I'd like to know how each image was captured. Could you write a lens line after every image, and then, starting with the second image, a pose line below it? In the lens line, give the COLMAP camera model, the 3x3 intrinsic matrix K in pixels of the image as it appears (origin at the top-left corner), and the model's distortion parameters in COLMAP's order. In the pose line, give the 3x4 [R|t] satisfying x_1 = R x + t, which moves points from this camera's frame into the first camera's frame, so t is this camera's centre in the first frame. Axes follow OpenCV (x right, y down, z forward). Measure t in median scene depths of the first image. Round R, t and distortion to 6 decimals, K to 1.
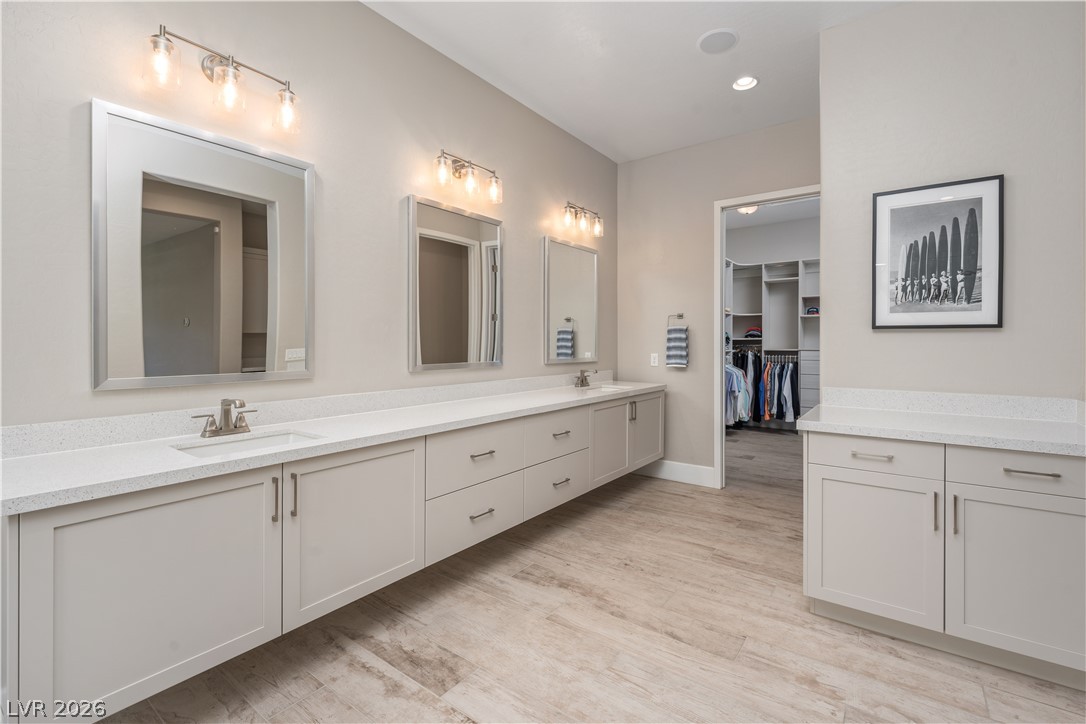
lens RADIAL K [[489.2, 0, 548.0], [0, 489.2, 347.7], [0, 0, 1]] dist [-0.000225, -0.000458]
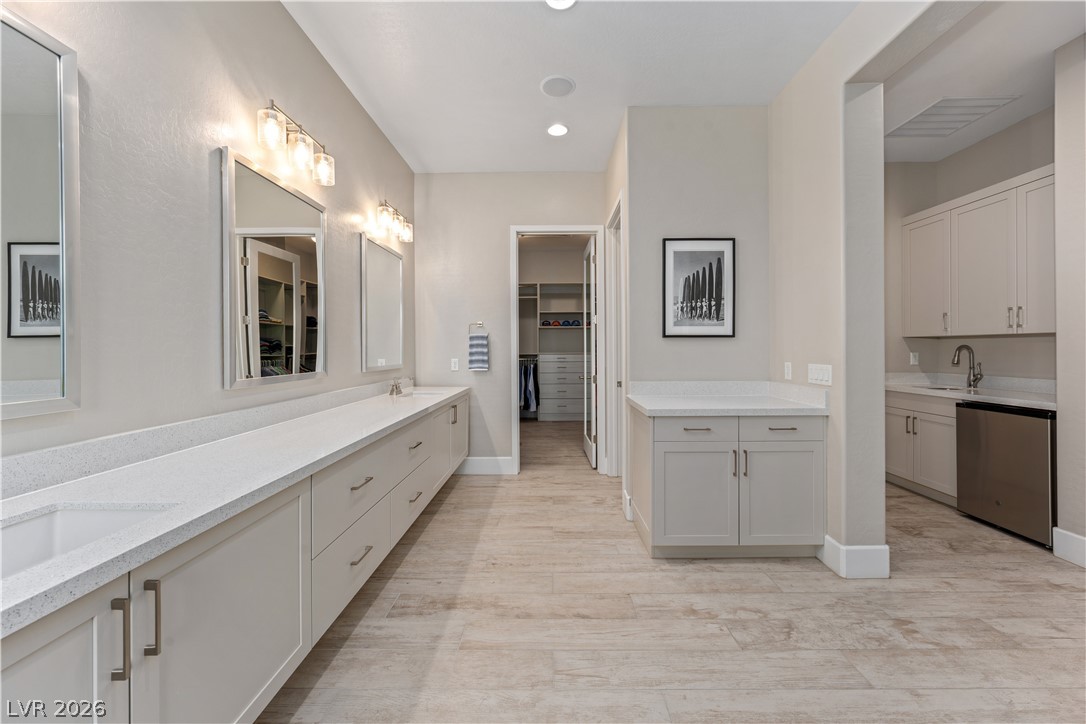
lens RADIAL K [[427.9, 0, 547.0], [0, 427.9, 353.2], [0, 0, 1]] dist [-0.002256, -0.000450]
pose [[0.808247, -0.011887, 0.588723, -0.309191], [0.012113, 0.999920, 0.003560, -0.002538], [-0.588719, 0.004254, 0.808327, 0.231324]]
